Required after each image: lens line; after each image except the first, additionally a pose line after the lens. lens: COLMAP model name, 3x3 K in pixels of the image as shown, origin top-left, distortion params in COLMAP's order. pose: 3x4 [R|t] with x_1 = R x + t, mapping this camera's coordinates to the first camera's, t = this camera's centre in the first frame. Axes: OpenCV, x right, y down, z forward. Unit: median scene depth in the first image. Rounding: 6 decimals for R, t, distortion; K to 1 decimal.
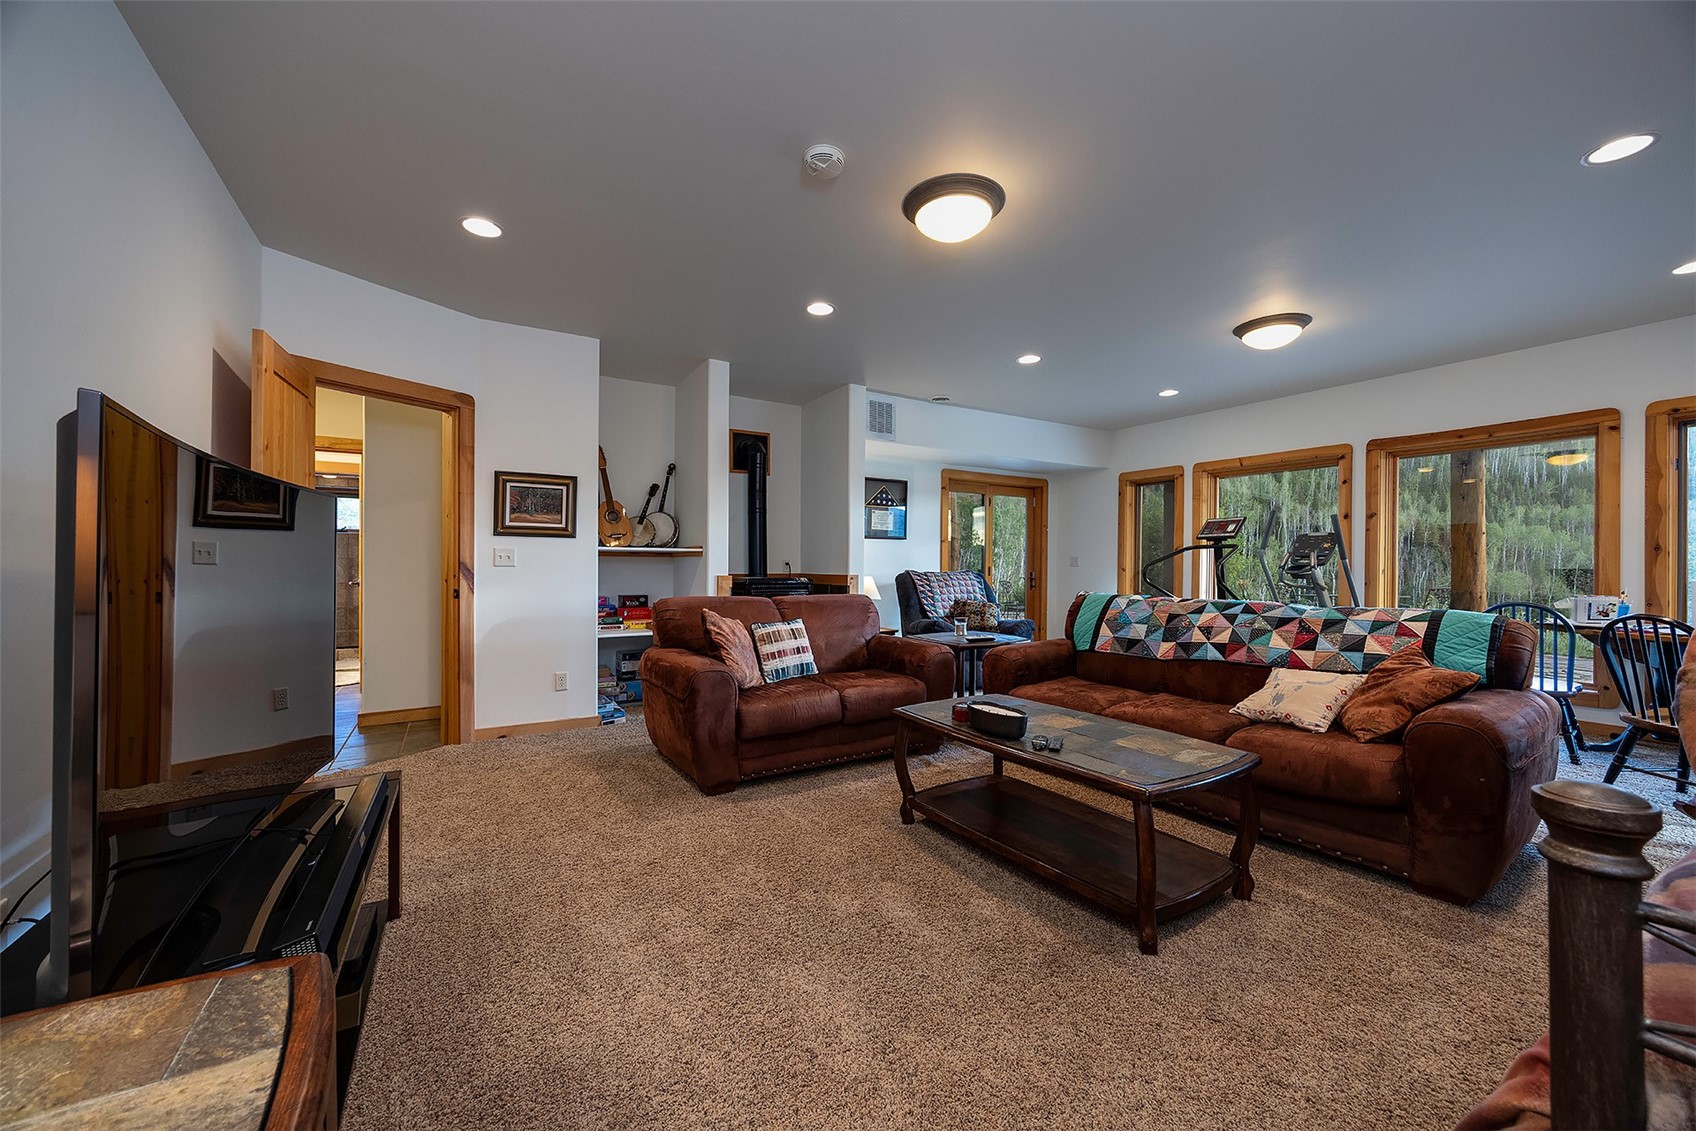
lens RADIAL K [[625.9, 0, 848.0], [0, 625.9, 565.5], [0, 0, 1]] dist [-0.000137, -0.000041]
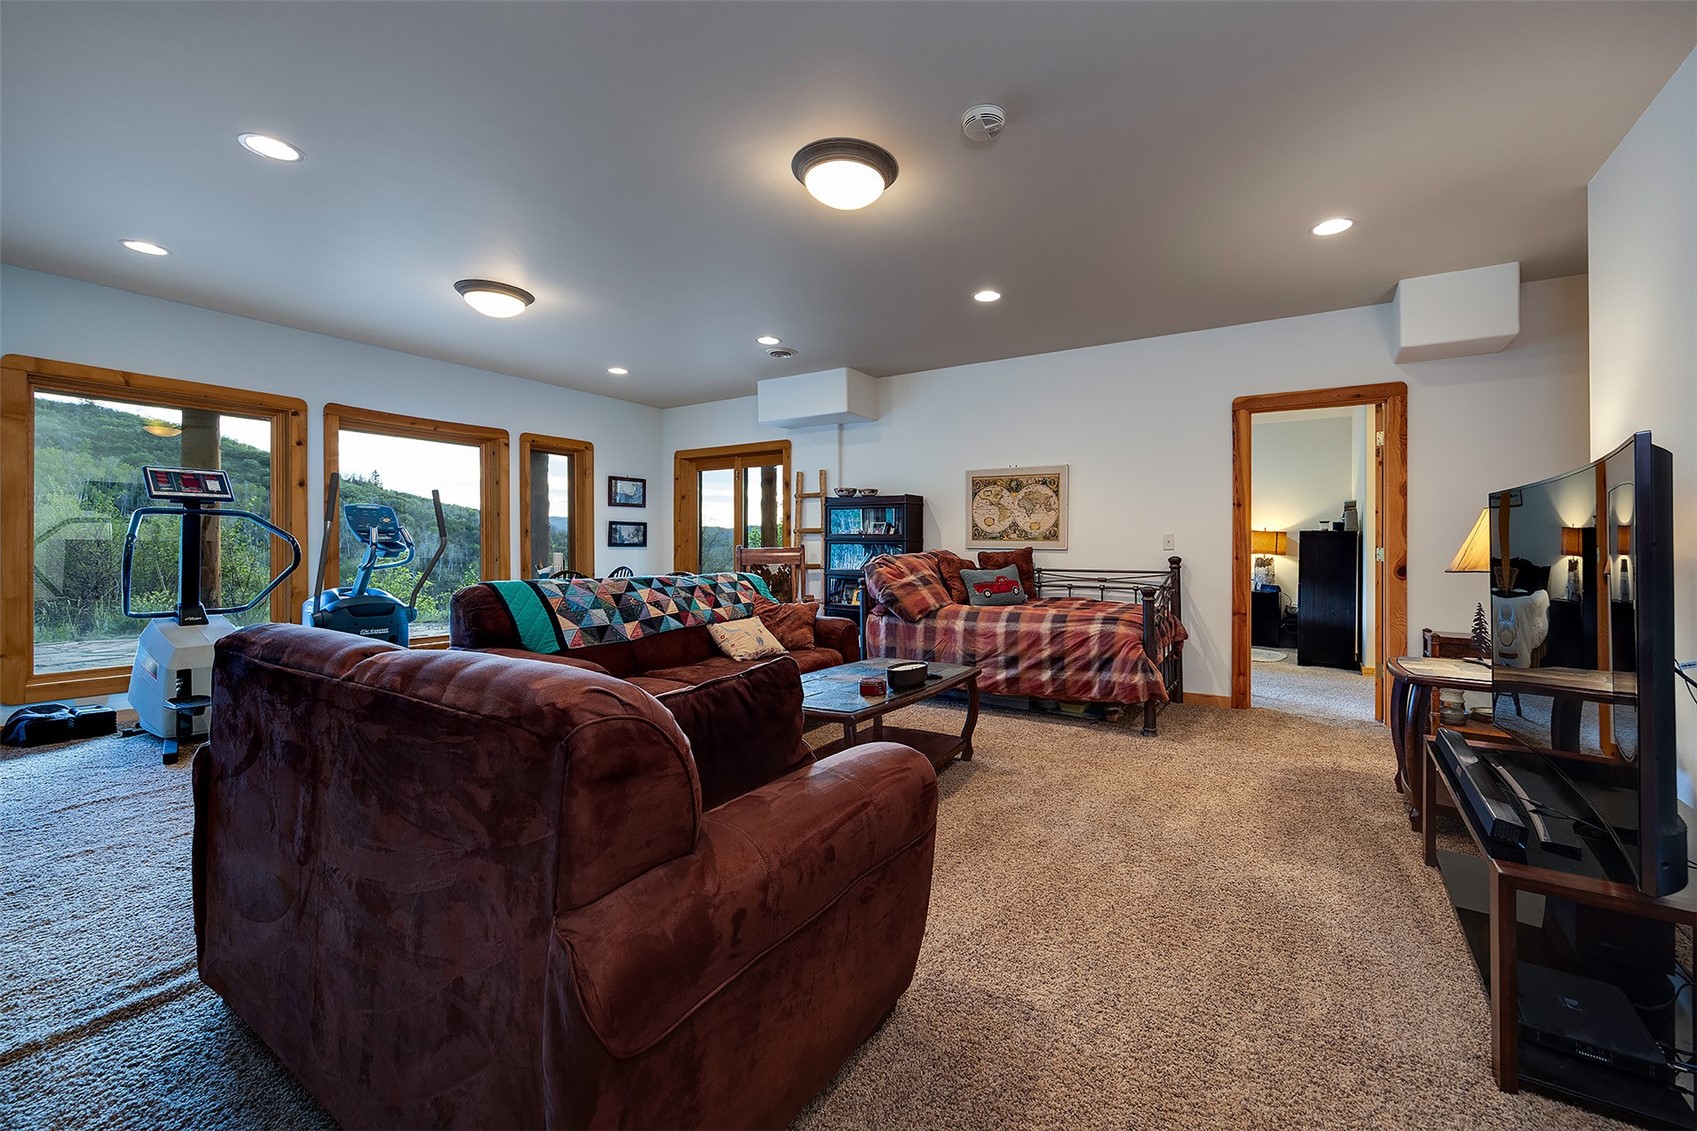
lens RADIAL K [[714.9, 0, 850.6], [0, 714.9, 541.0], [0, 0, 1]] dist [0.000402, 0.000069]
pose [[-0.422857, -0.001934, 0.906194, -0.594552], [-0.011055, 0.999934, -0.003025, -0.006985], [-0.906129, -0.011298, -0.422850, 1.030267]]
